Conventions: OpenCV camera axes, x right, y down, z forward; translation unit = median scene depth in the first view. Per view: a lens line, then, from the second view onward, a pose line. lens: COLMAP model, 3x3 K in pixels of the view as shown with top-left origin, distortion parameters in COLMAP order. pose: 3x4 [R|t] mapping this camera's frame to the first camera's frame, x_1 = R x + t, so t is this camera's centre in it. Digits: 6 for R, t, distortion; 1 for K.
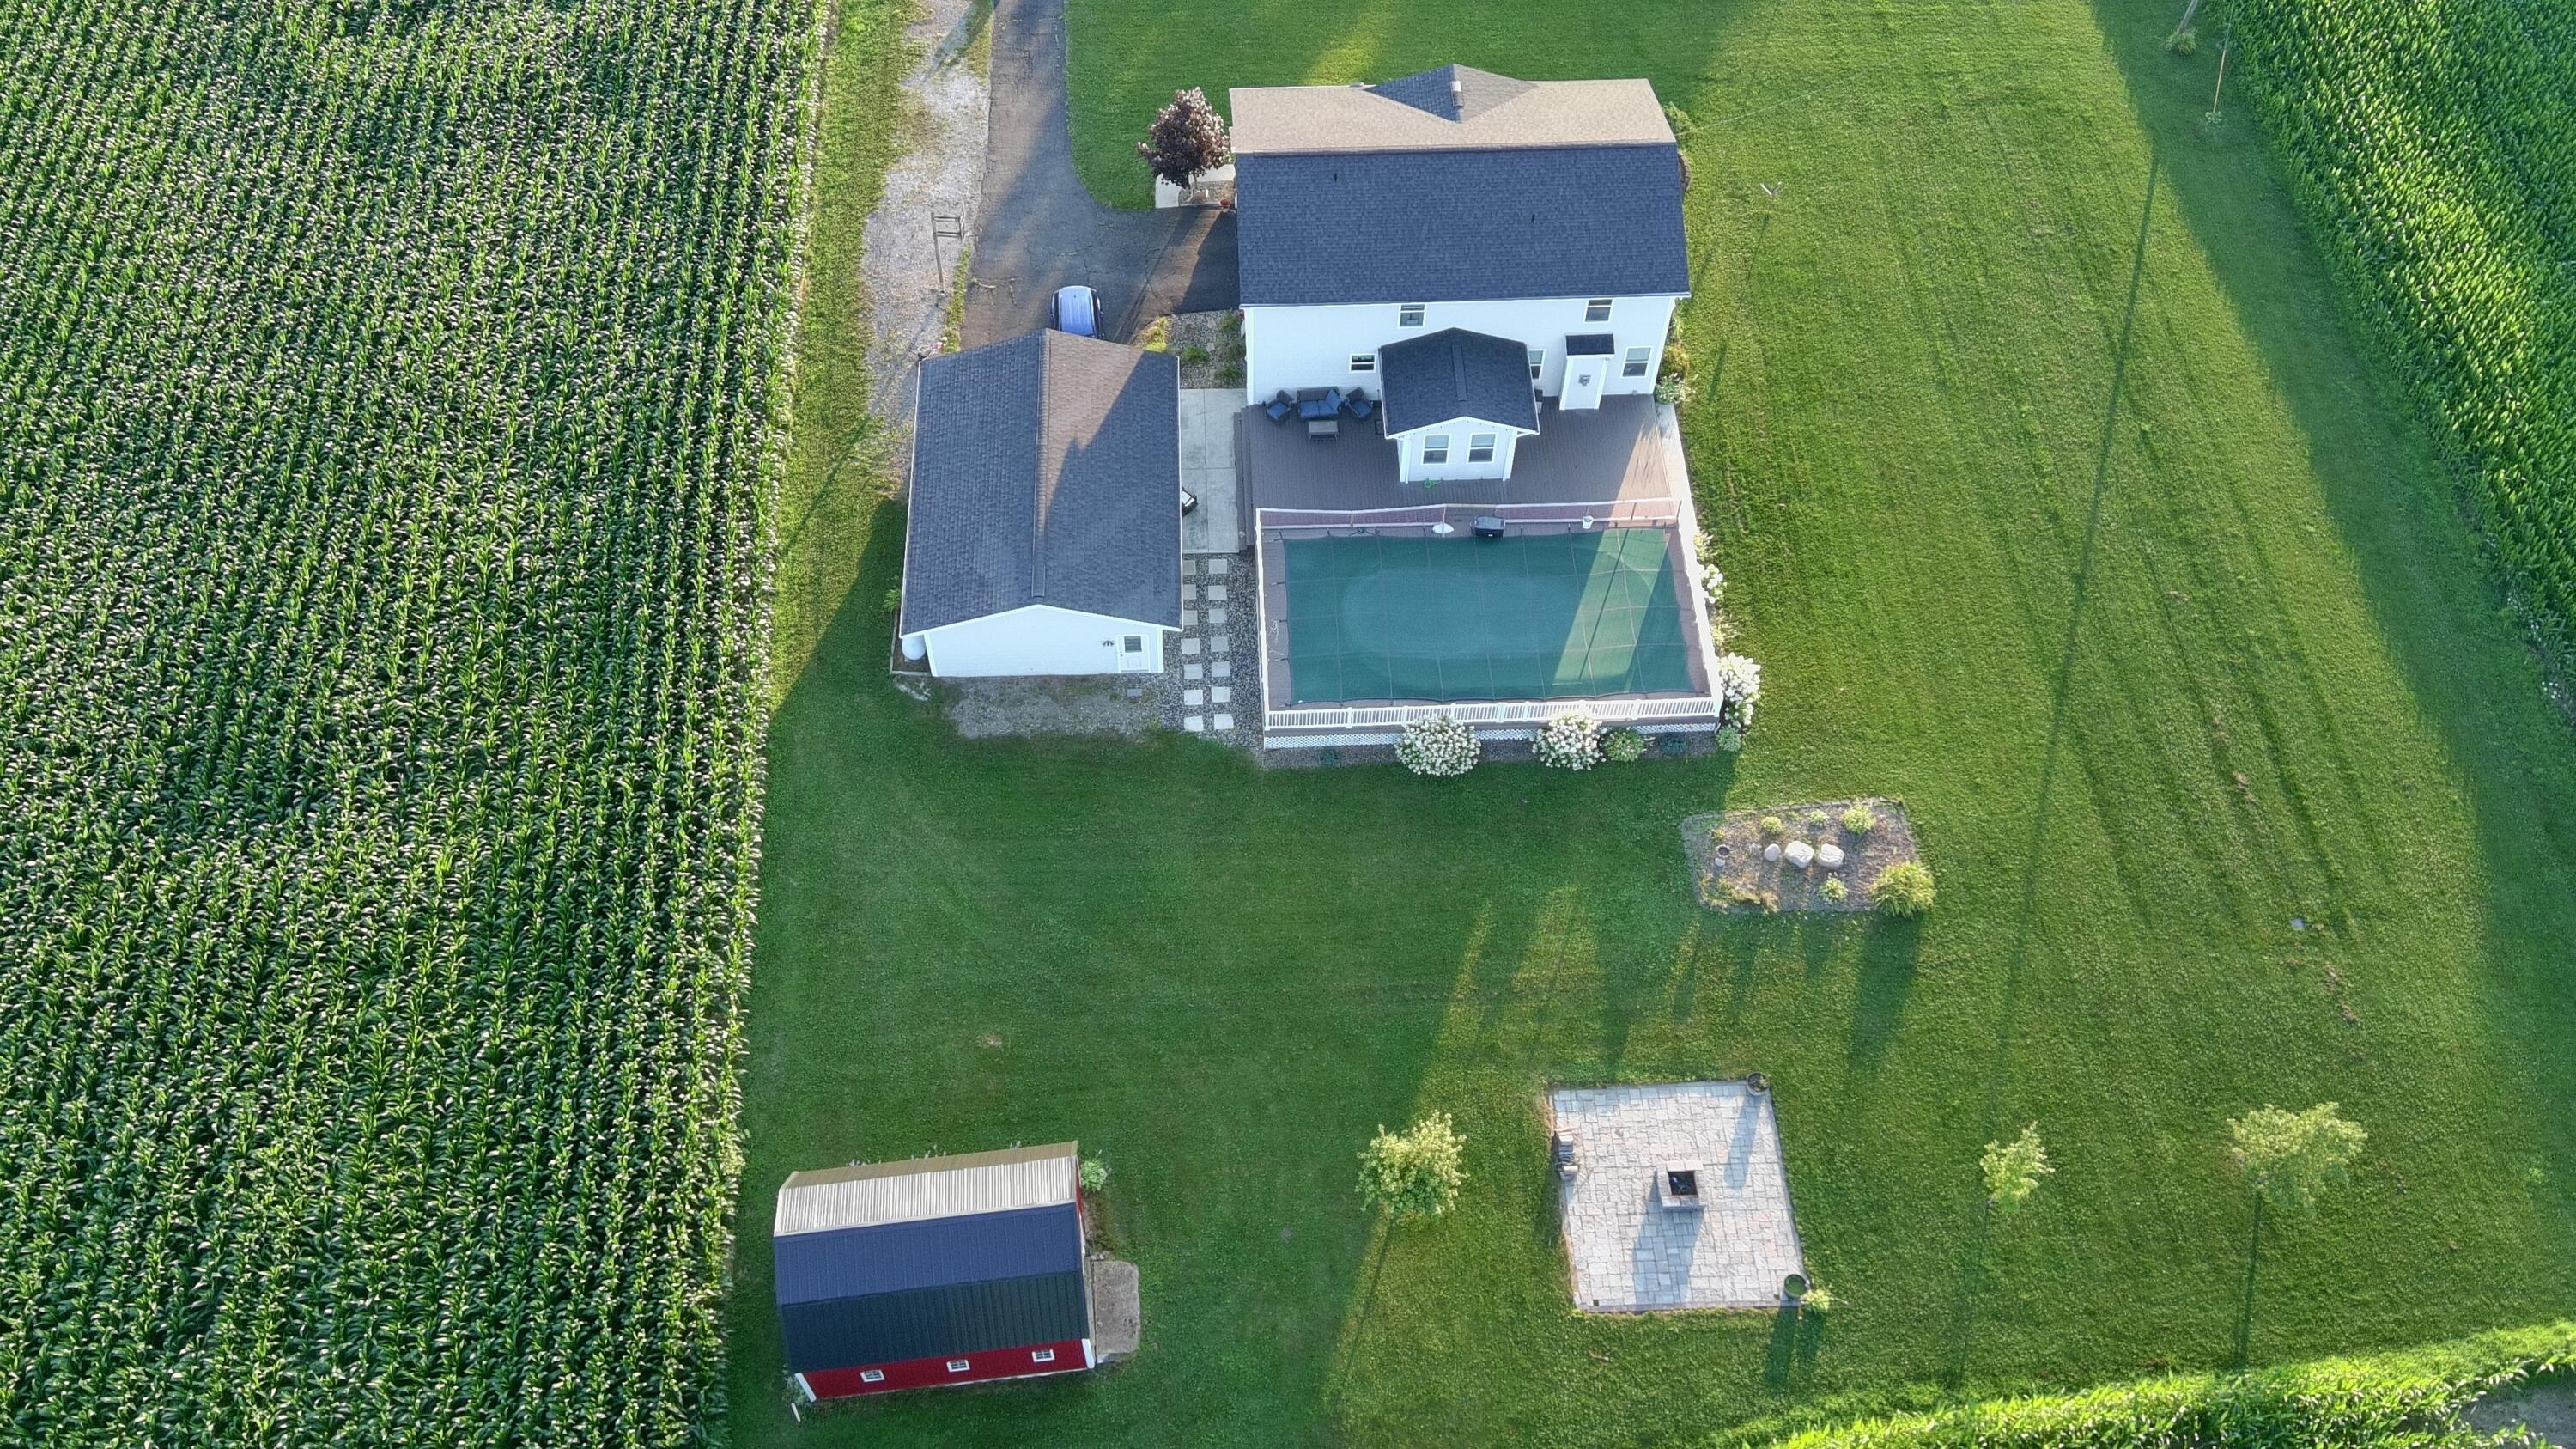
lens RADIAL K [[2139.7, 0, 1254.4], [0, 2139.7, 726.7], [0, 0, 1]] dist [0.128653, -0.228269]
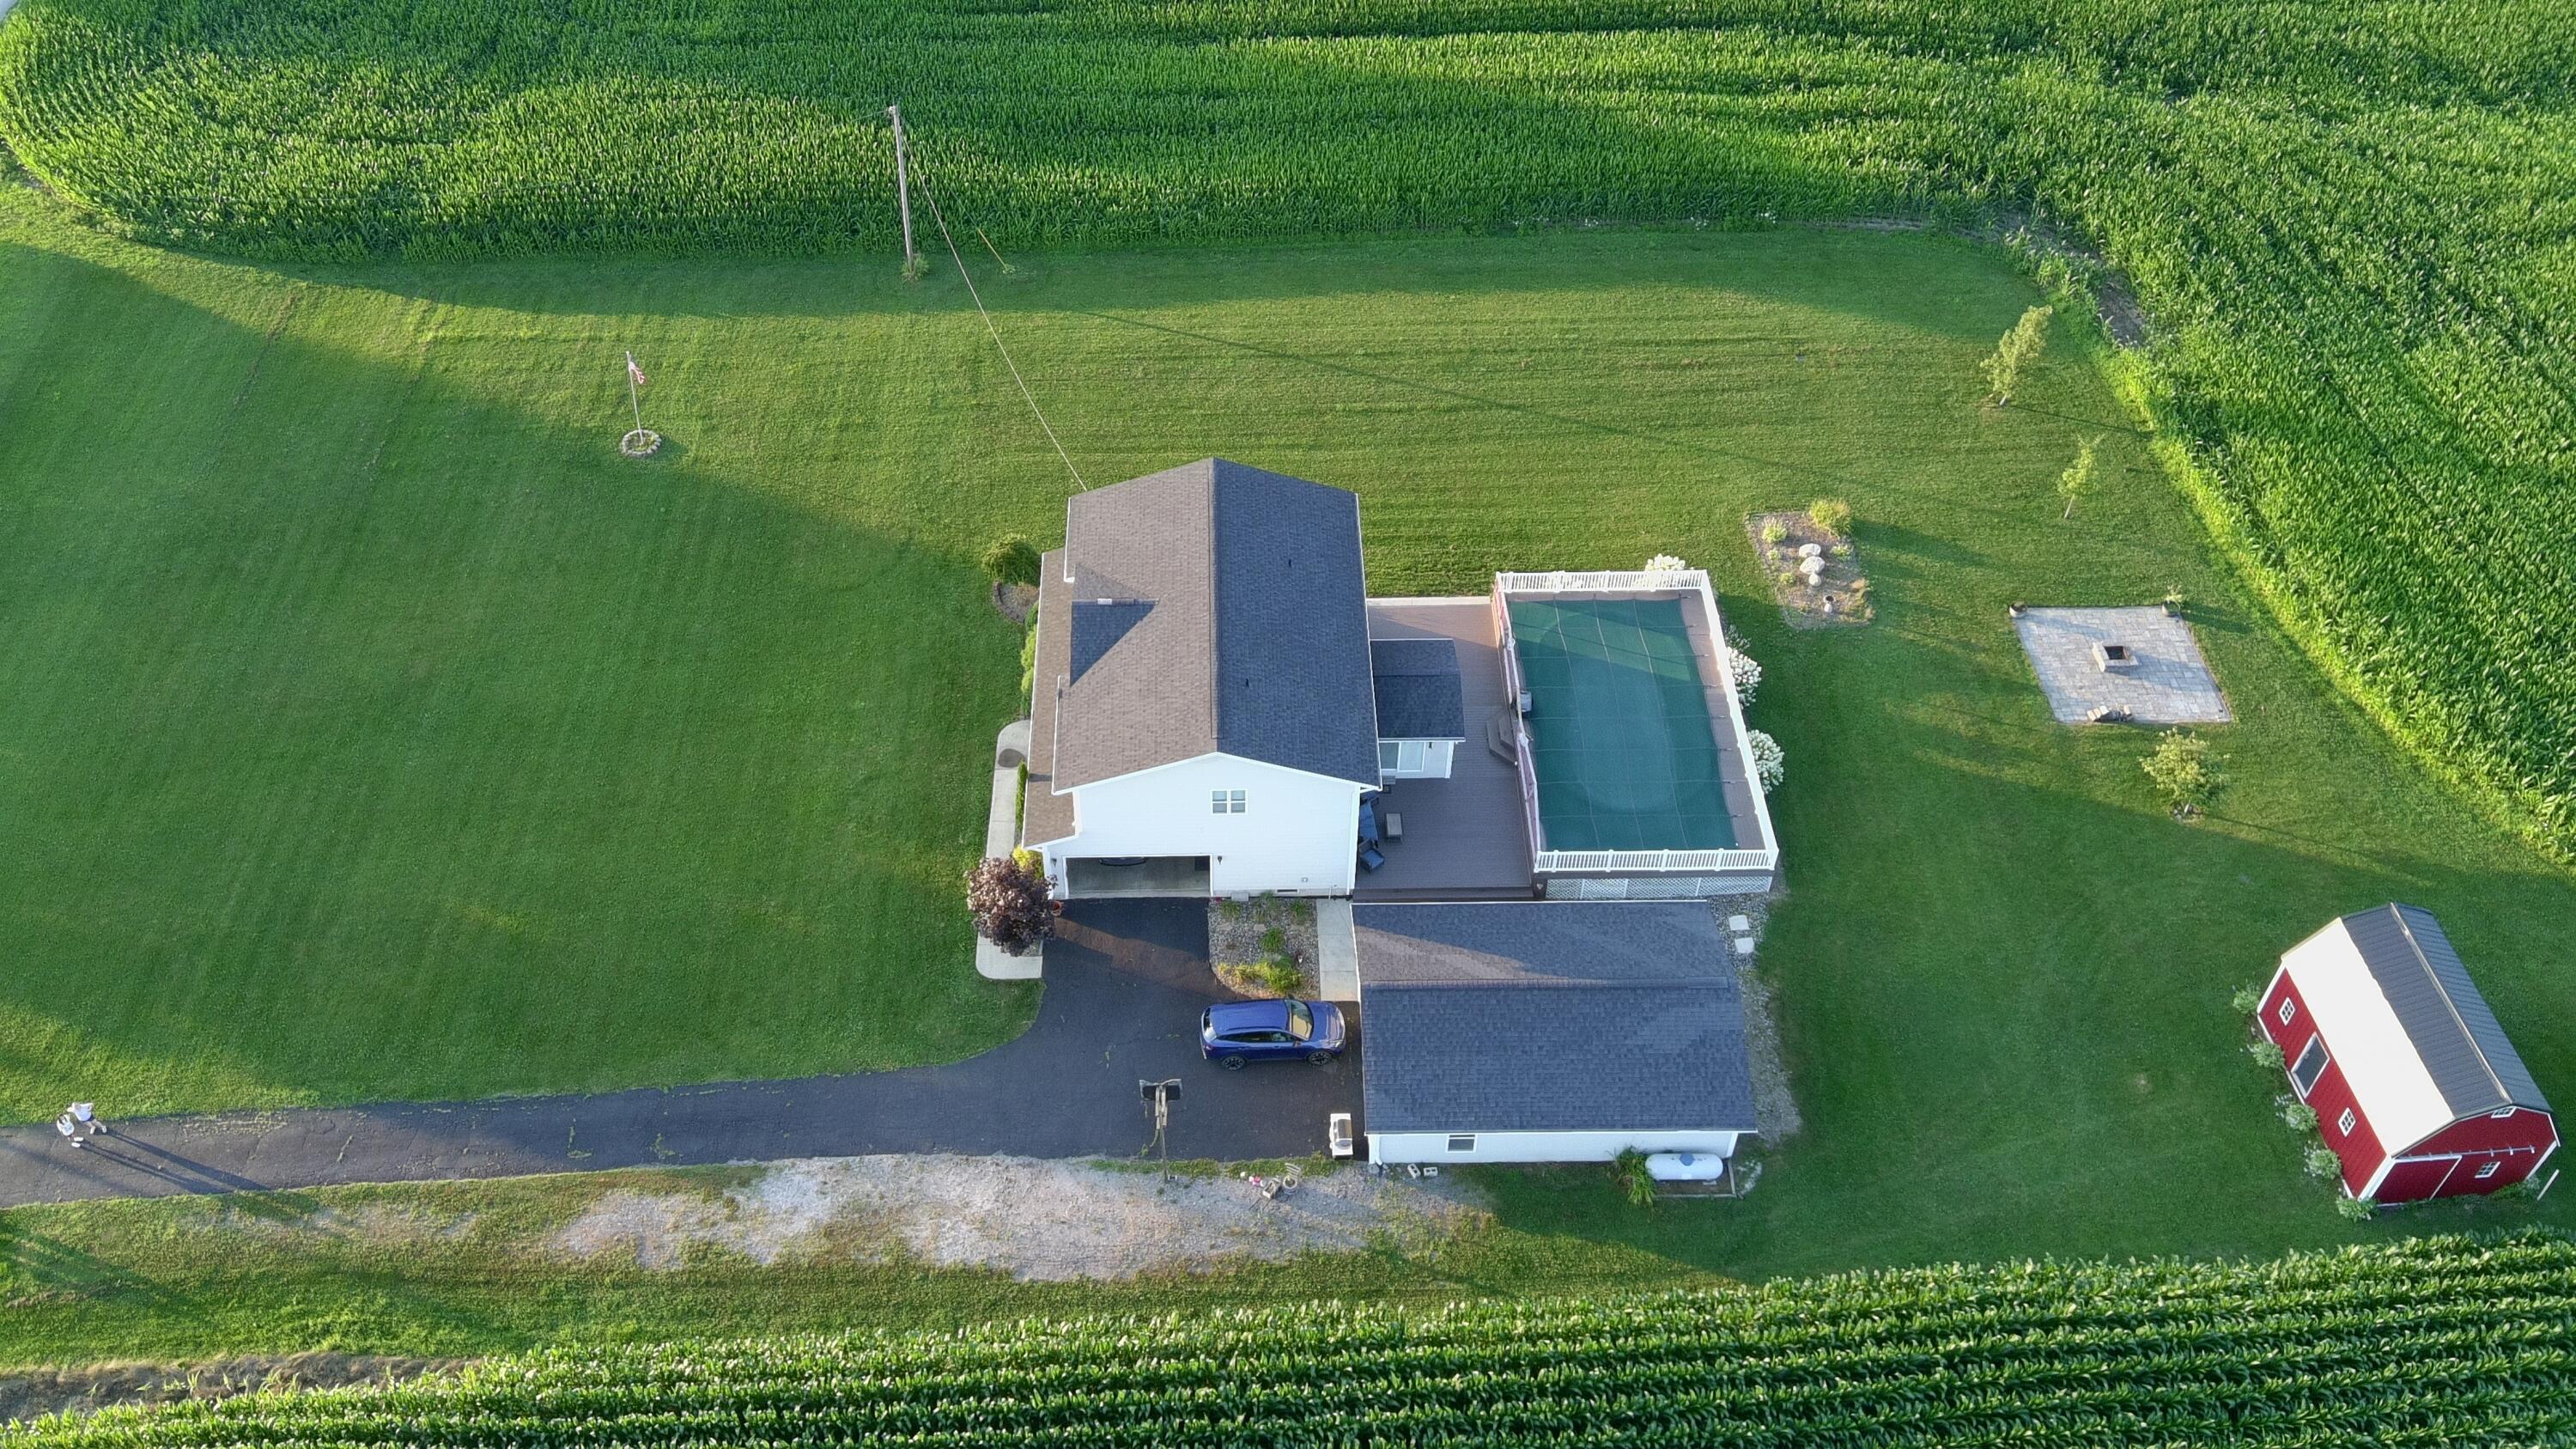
lens RADIAL K [[2139.7, 0, 1254.4], [0, 2139.7, 726.7], [0, 0, 1]] dist [0.128653, -0.228269]
pose [[0.014765, -0.720773, 0.693014, -0.655642], [0.828070, 0.397286, 0.395556, -0.631008], [-0.560431, 0.568024, 0.602716, 0.416576]]
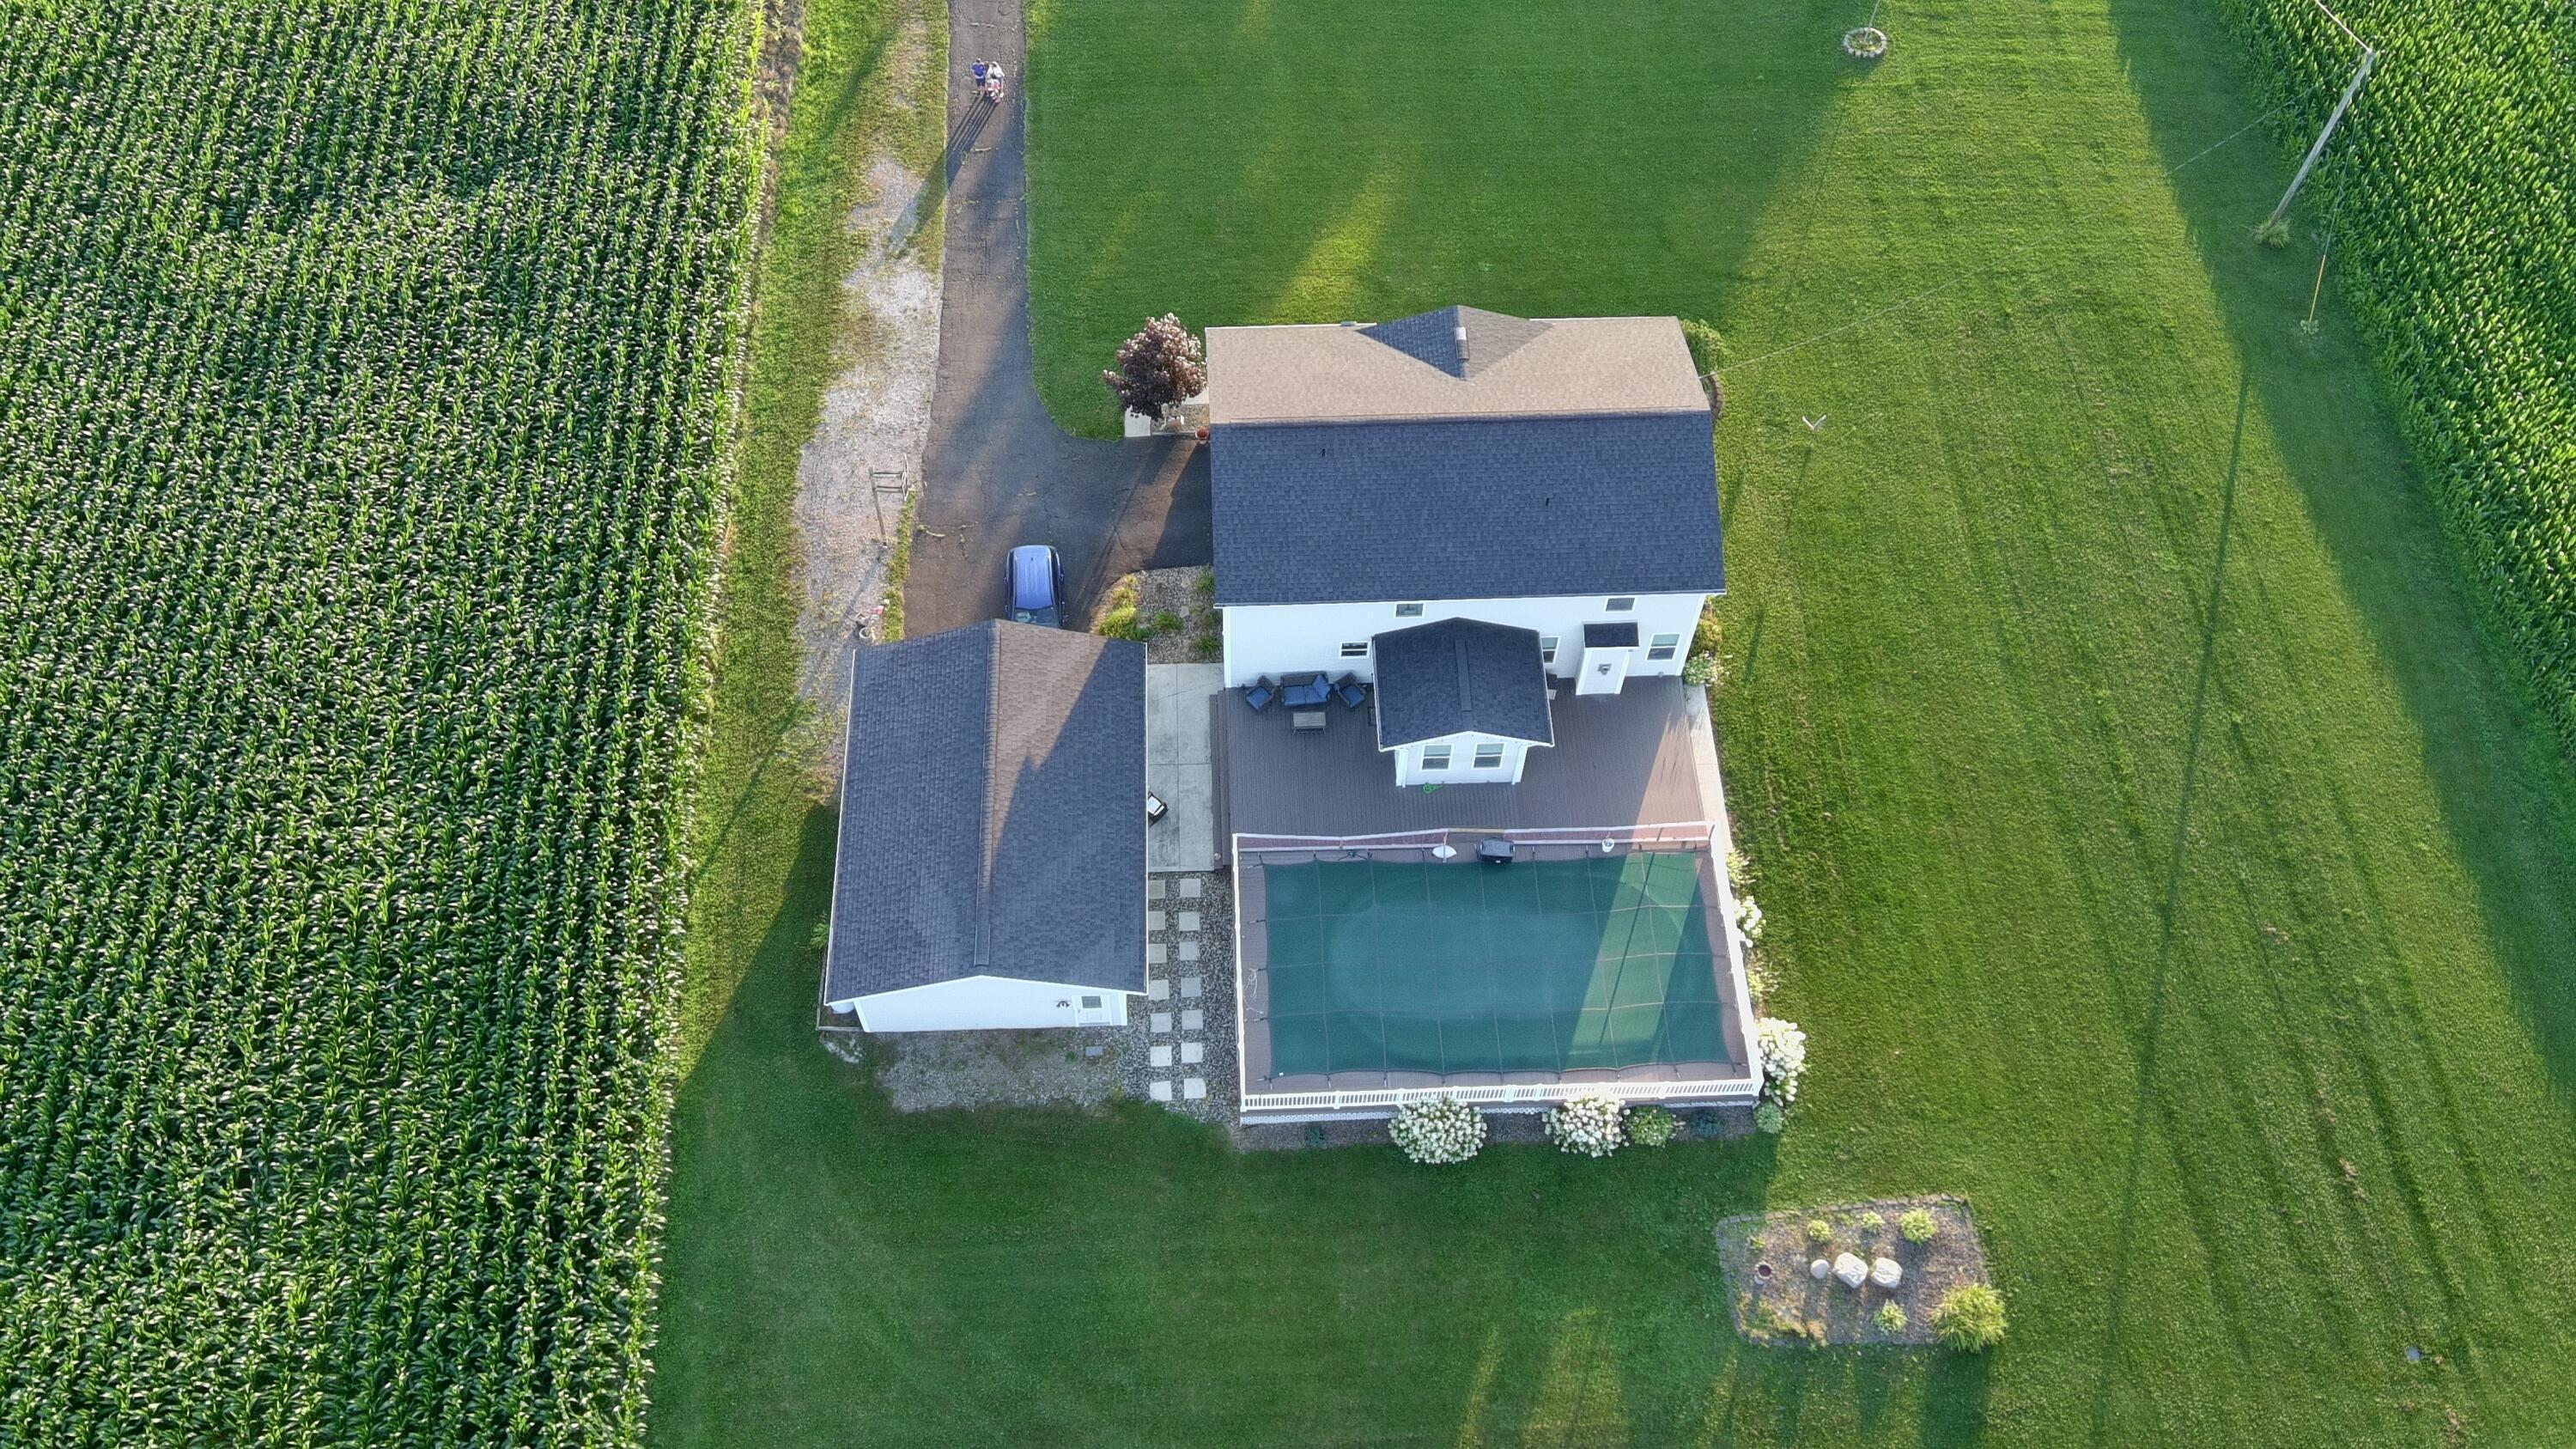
lens RADIAL K [[2139.7, 0, 1254.4], [0, 2139.7, 726.7], [0, 0, 1]] dist [0.128653, -0.228269]
pose [[0.999997, 0.001168, -0.001931, 0.011182], [-0.001092, 0.999230, 0.039217, -0.177068], [0.001976, -0.039214, 0.999229, 0.117928]]
